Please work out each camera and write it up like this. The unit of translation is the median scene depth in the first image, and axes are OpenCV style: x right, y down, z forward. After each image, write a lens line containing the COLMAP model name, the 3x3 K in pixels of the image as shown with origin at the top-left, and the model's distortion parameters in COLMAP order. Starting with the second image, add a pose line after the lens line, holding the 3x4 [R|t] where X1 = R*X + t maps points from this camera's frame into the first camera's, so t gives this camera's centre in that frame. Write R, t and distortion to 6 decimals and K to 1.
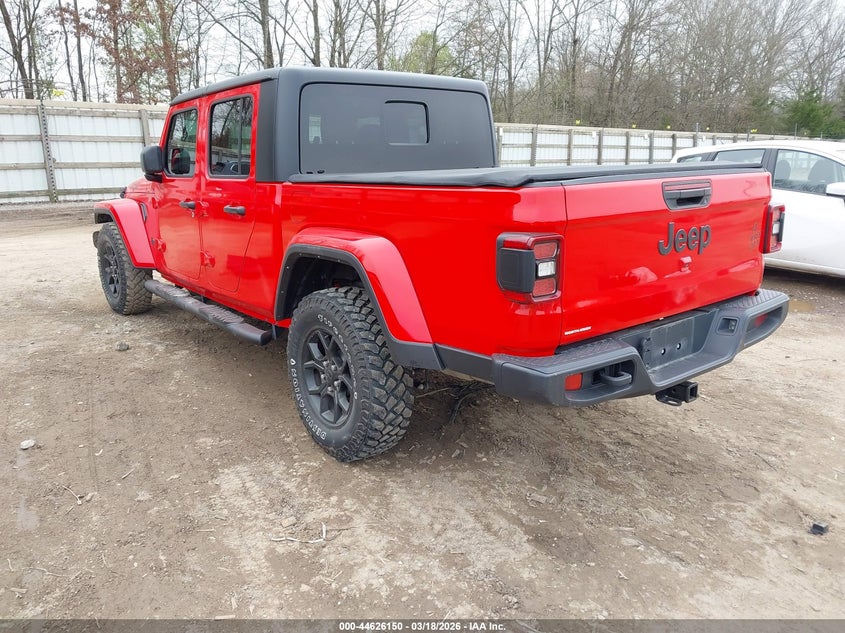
lens RADIAL K [[682.2, 0, 403.7], [0, 682.2, 312.4], [0, 0, 1]] dist [0.002833, 0.005234]
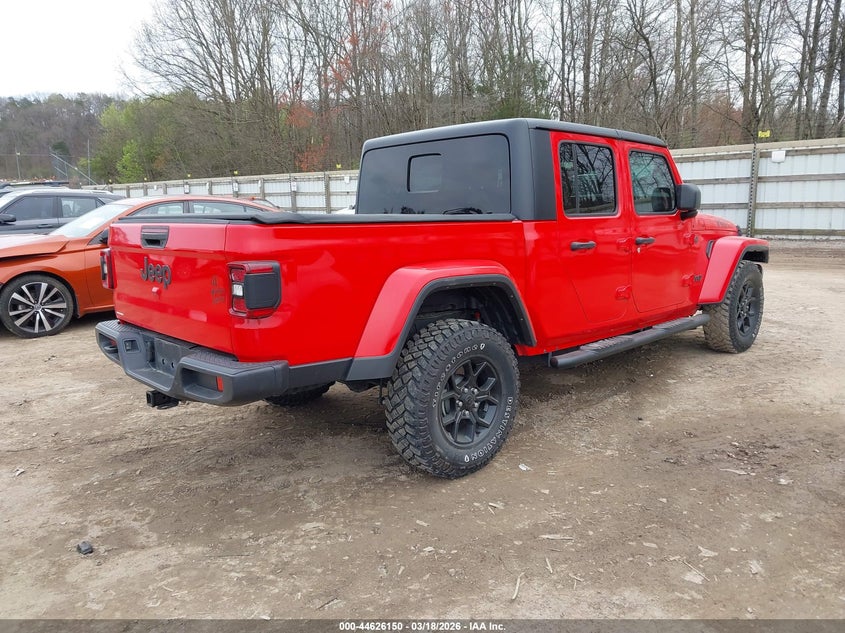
lens RADIAL K [[635.5, 0, 420.4], [0, 635.5, 373.5], [0, 0, 1]] dist [-0.002796, -0.001578]
pose [[0.096480, 0.271597, -0.957563, 1.396318], [-0.220452, 0.943988, 0.245535, -0.285059], [0.970615, 0.187408, 0.150950, 1.177785]]
